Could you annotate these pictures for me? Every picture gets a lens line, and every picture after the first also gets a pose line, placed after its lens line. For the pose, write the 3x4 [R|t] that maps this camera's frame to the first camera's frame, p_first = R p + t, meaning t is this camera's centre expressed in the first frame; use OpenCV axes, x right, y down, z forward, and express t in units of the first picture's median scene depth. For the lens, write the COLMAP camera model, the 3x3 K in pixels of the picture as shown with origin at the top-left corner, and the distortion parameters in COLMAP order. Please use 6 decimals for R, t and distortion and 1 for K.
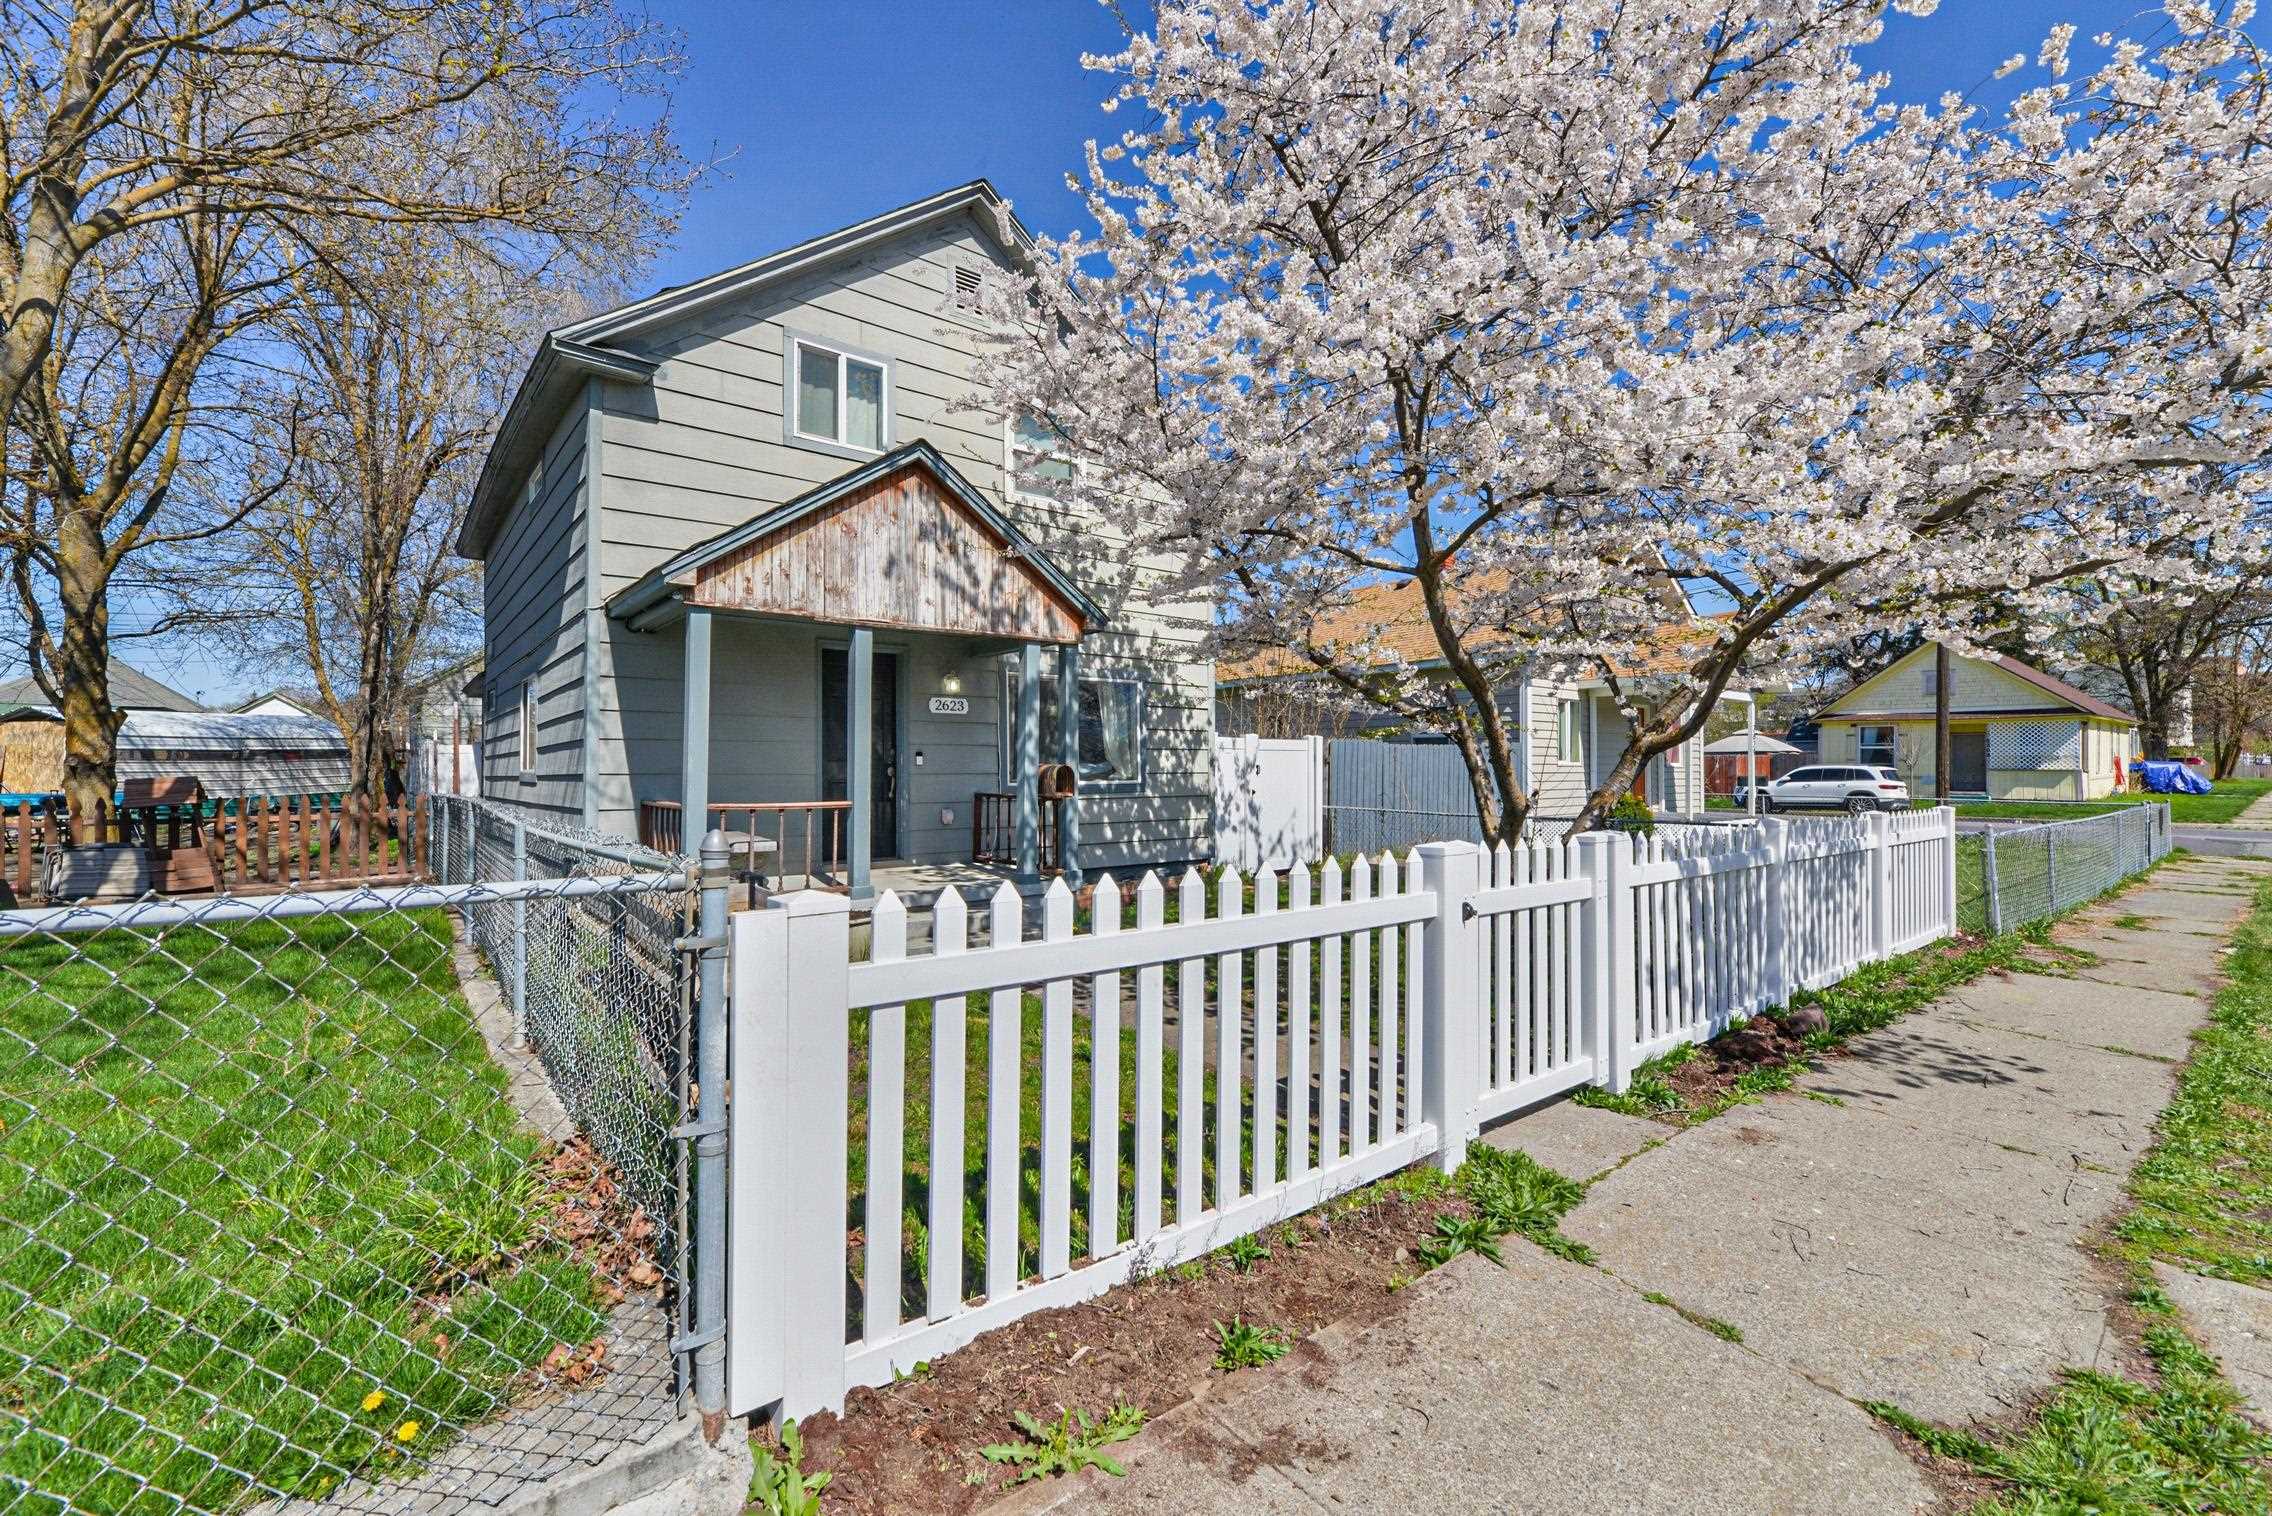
lens RADIAL K [[953.6, 0, 1120.5], [0, 953.6, 758.9], [0, 0, 1]] dist [-0.006295, 0.000420]
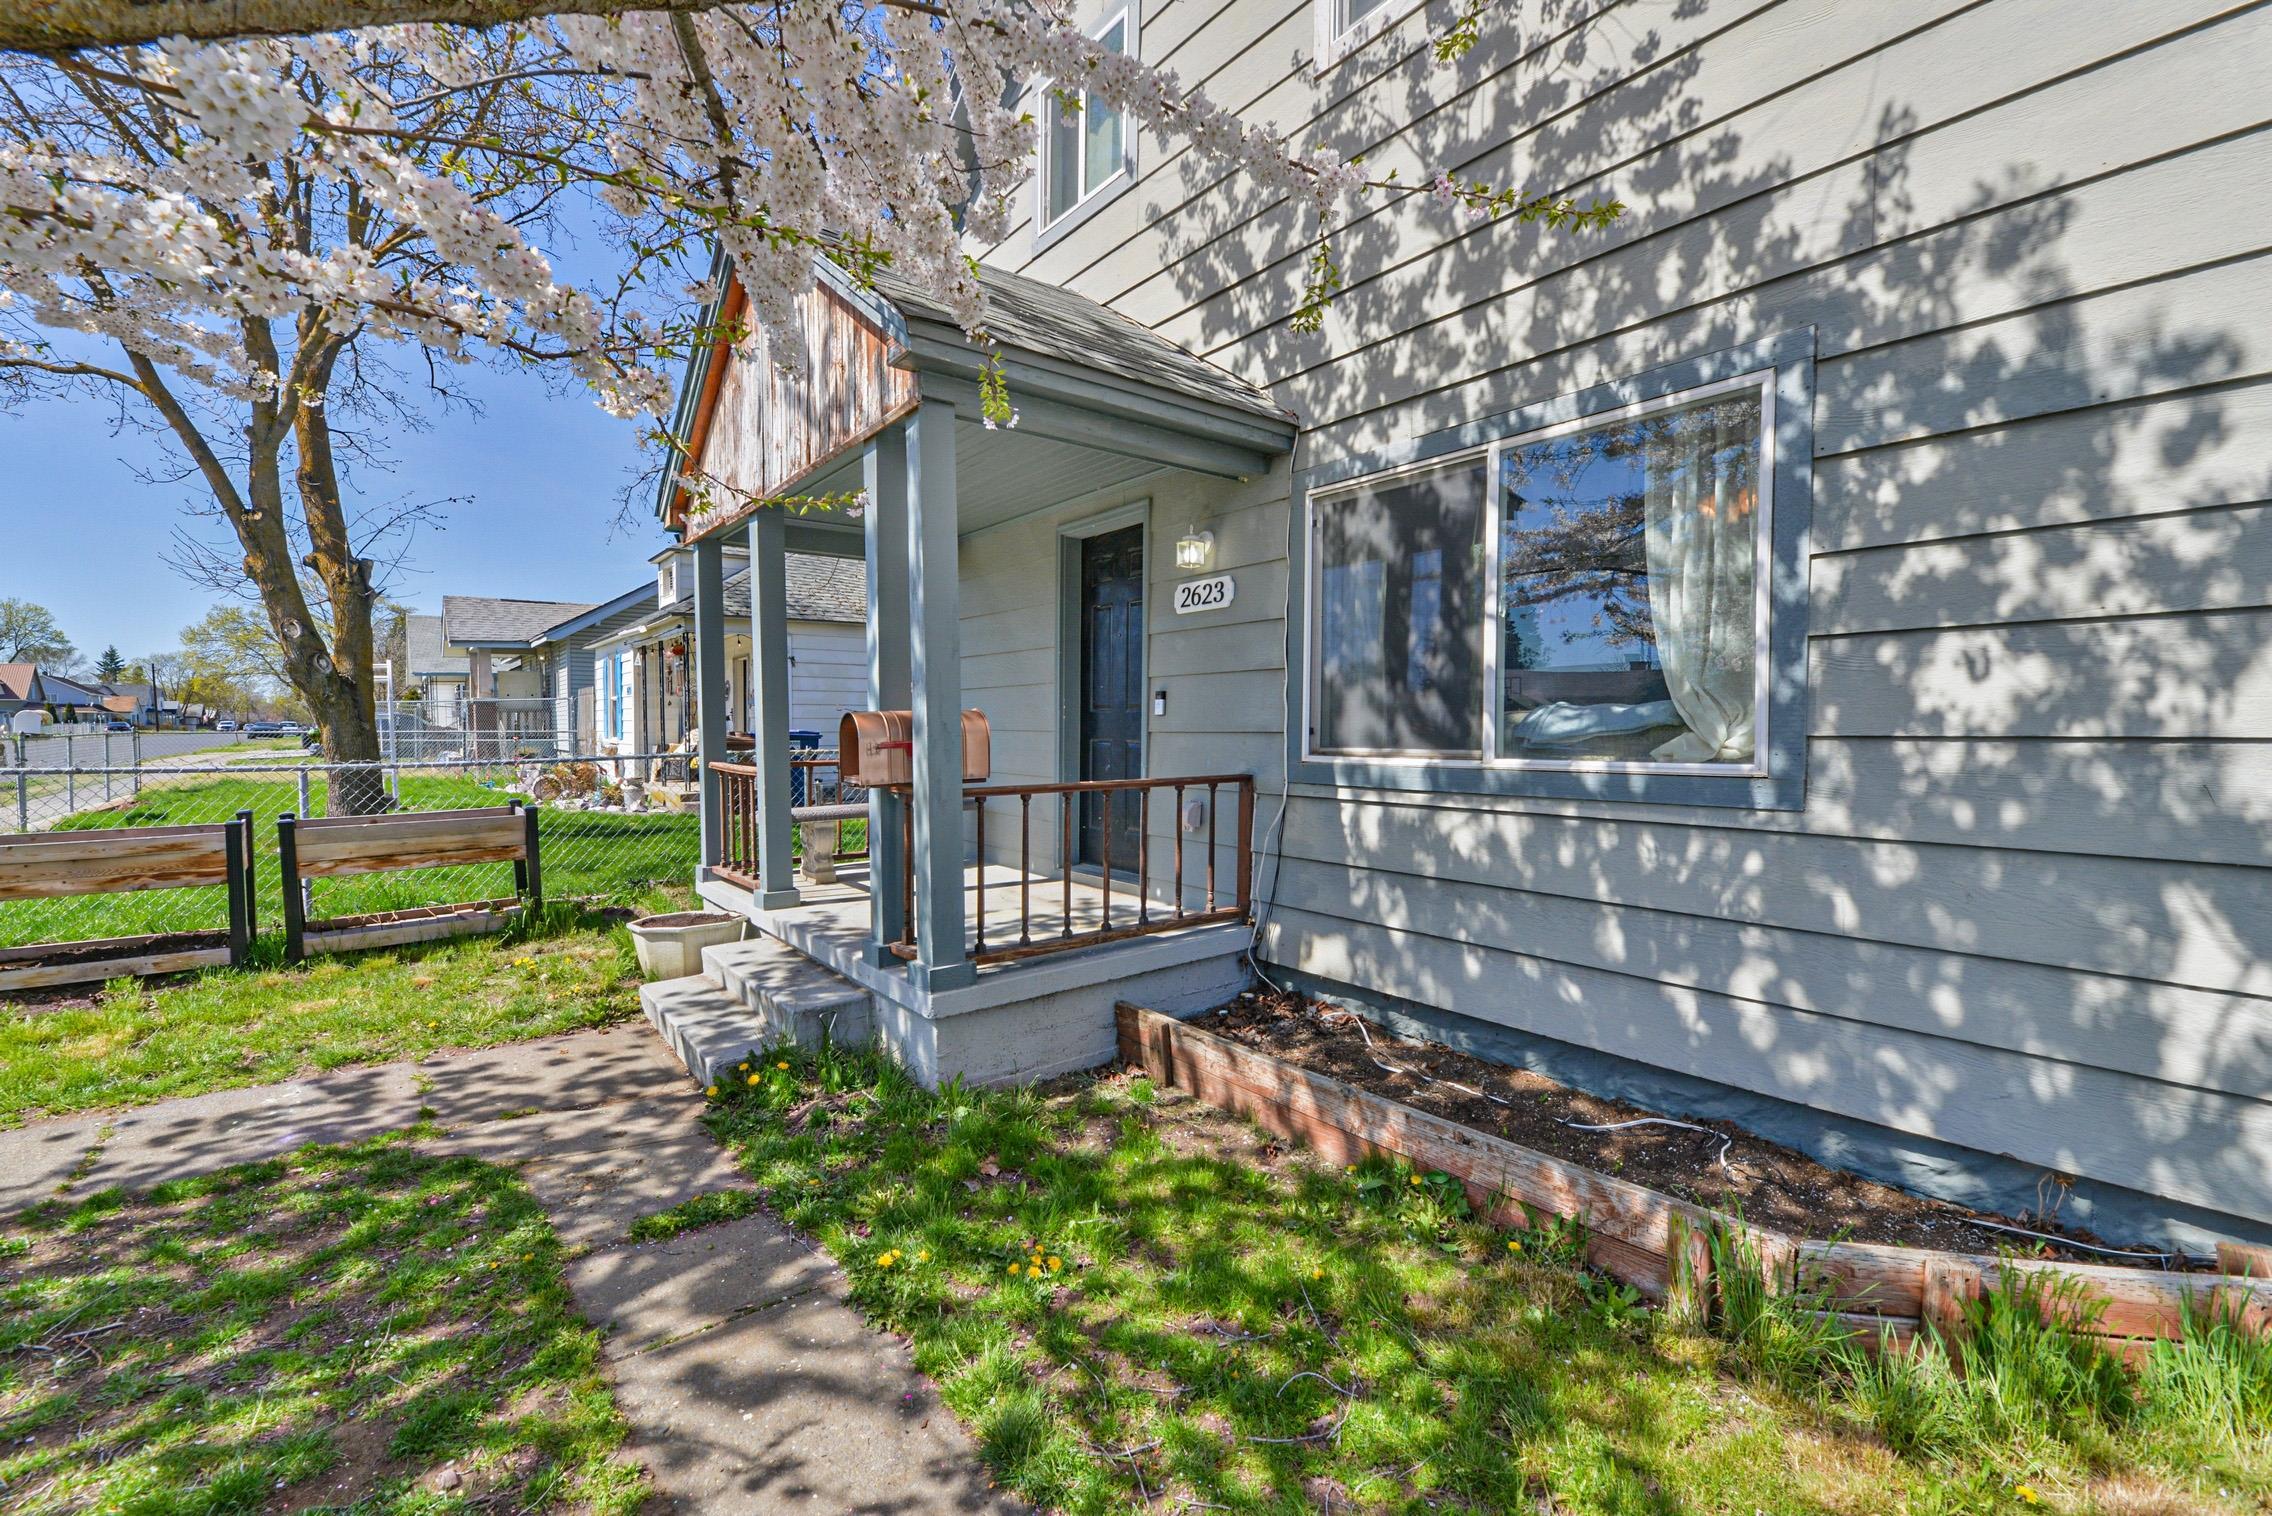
lens RADIAL K [[953.6, 0, 1121.6], [0, 953.6, 755.0], [0, 0, 1]] dist [-0.006295, 0.000420]
pose [[-0.007416, 0.026467, -0.999622, 0.297845], [0.008626, 0.999614, 0.026403, 0.012605], [0.999935, -0.008427, -0.007642, 0.908290]]
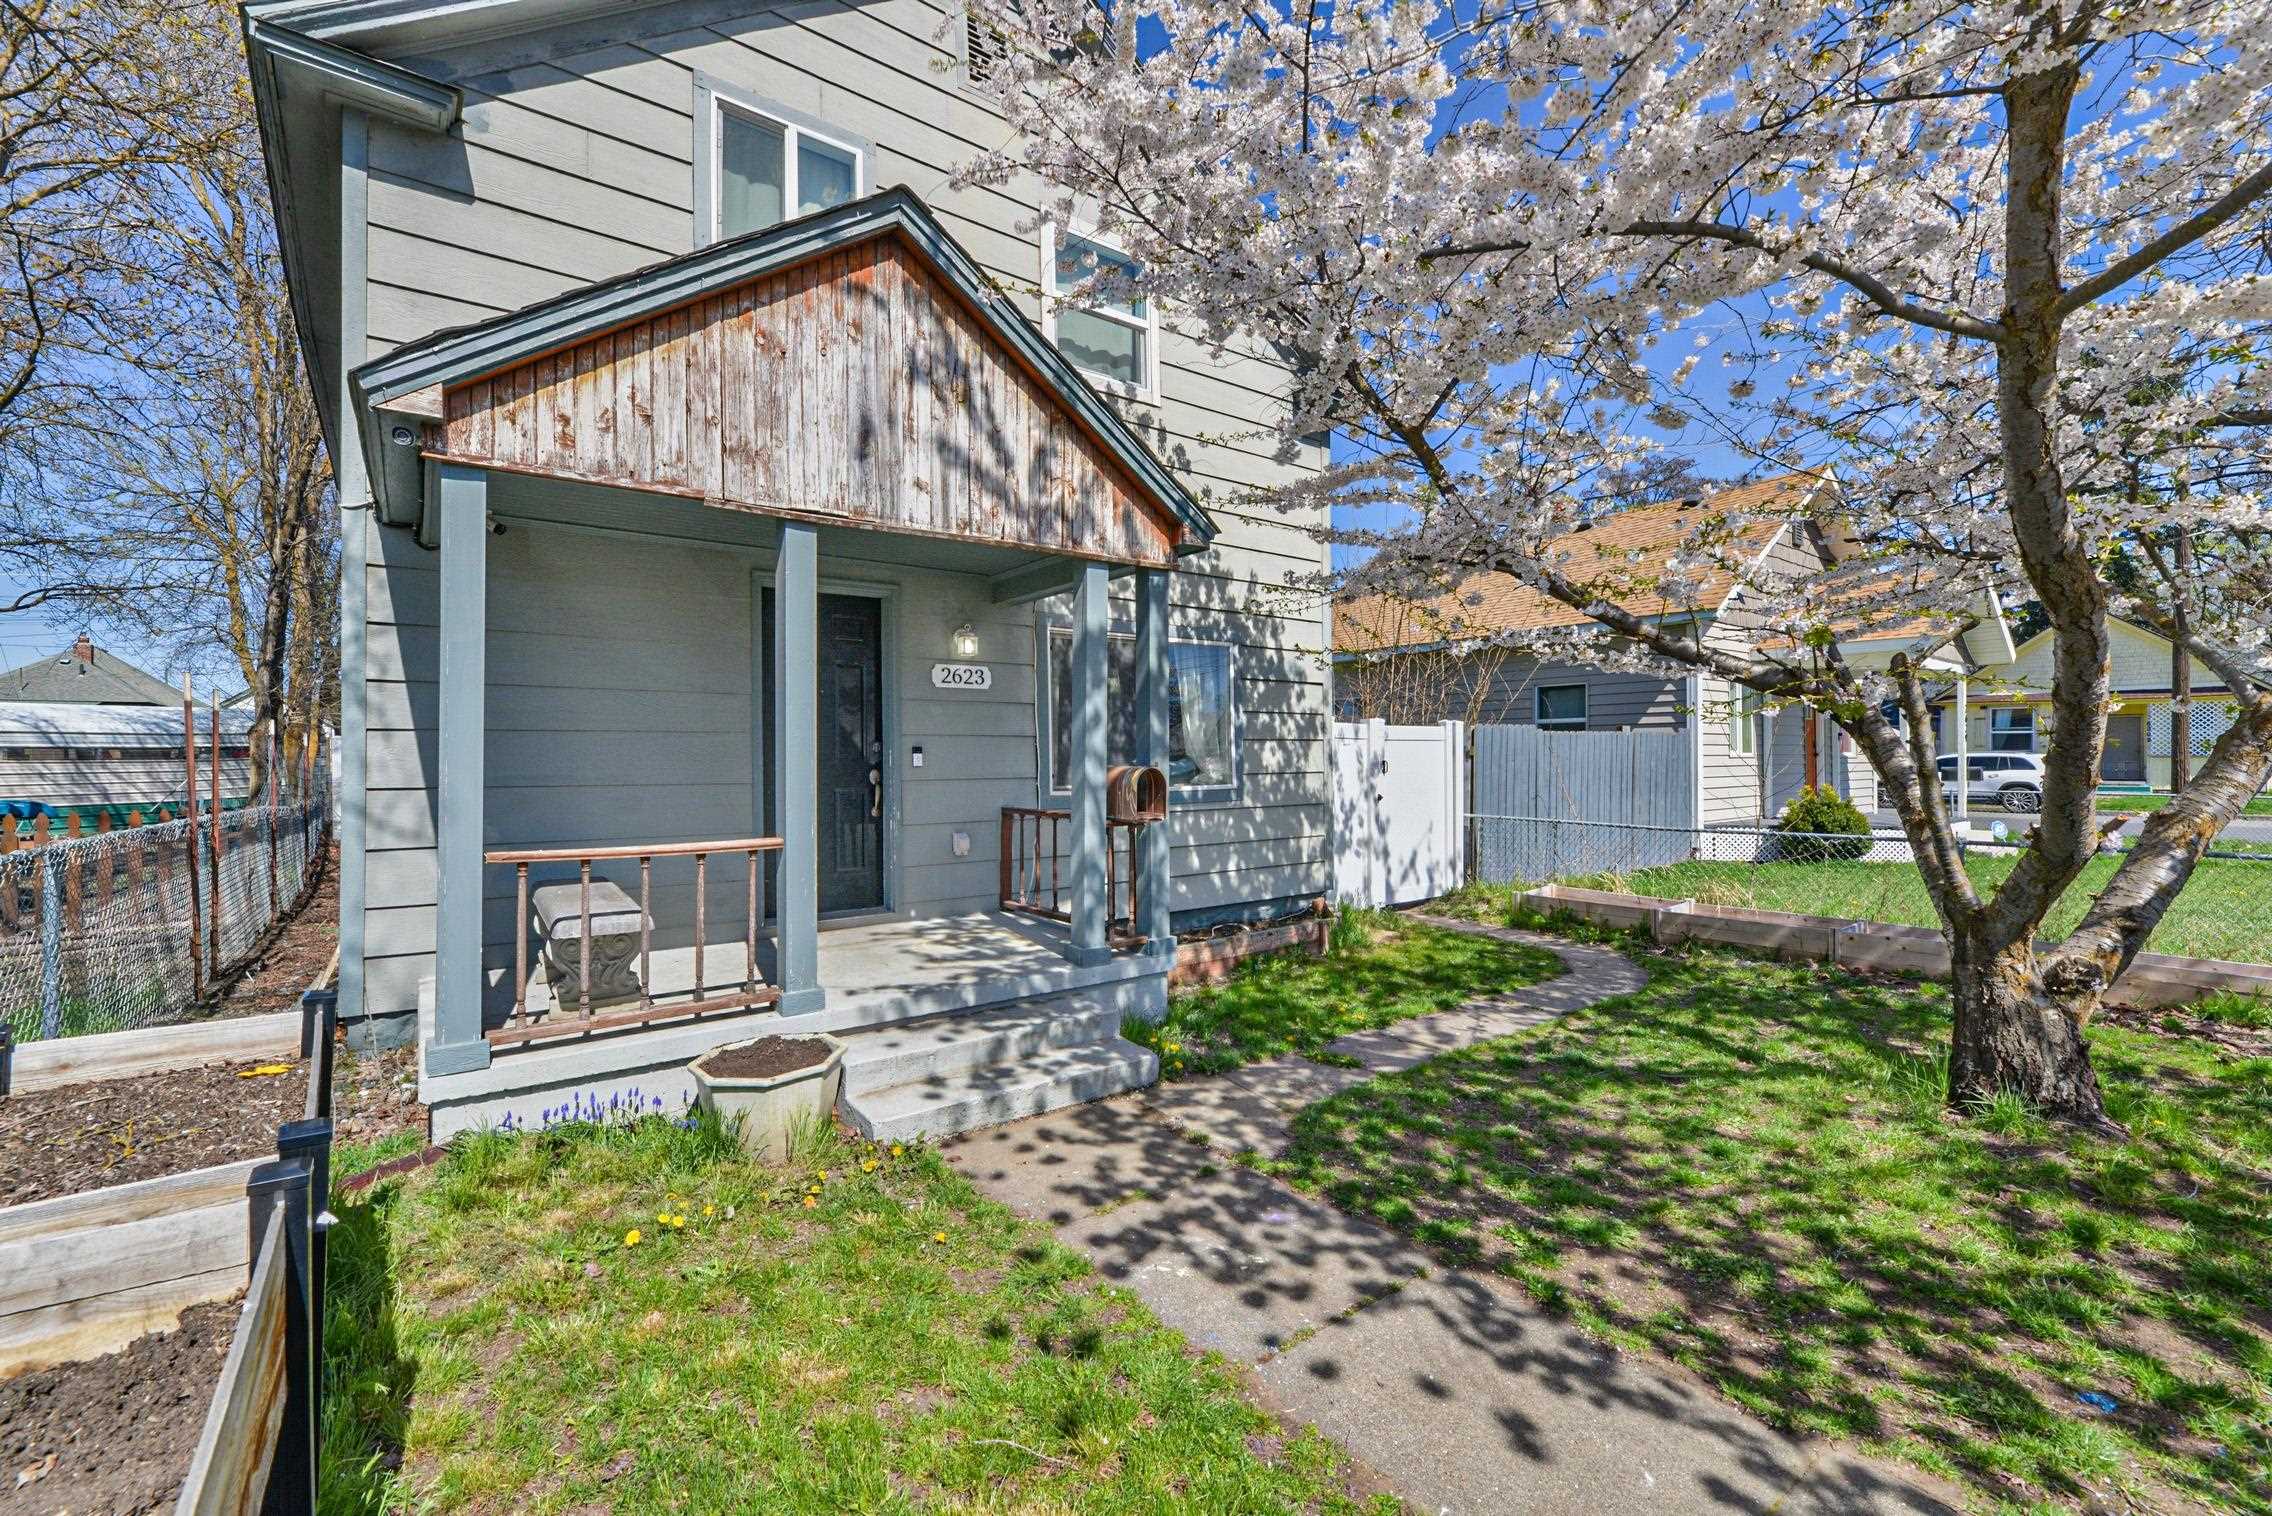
lens RADIAL K [[953.6, 0, 1137.2], [0, 953.6, 750.5], [0, 0, 1]] dist [-0.006295, 0.000420]
pose [[0.999947, -0.006472, -0.007967, -0.051277], [0.006483, 0.999978, 0.001351, -0.004663], [0.007958, -0.001403, 0.999967, 0.323477]]
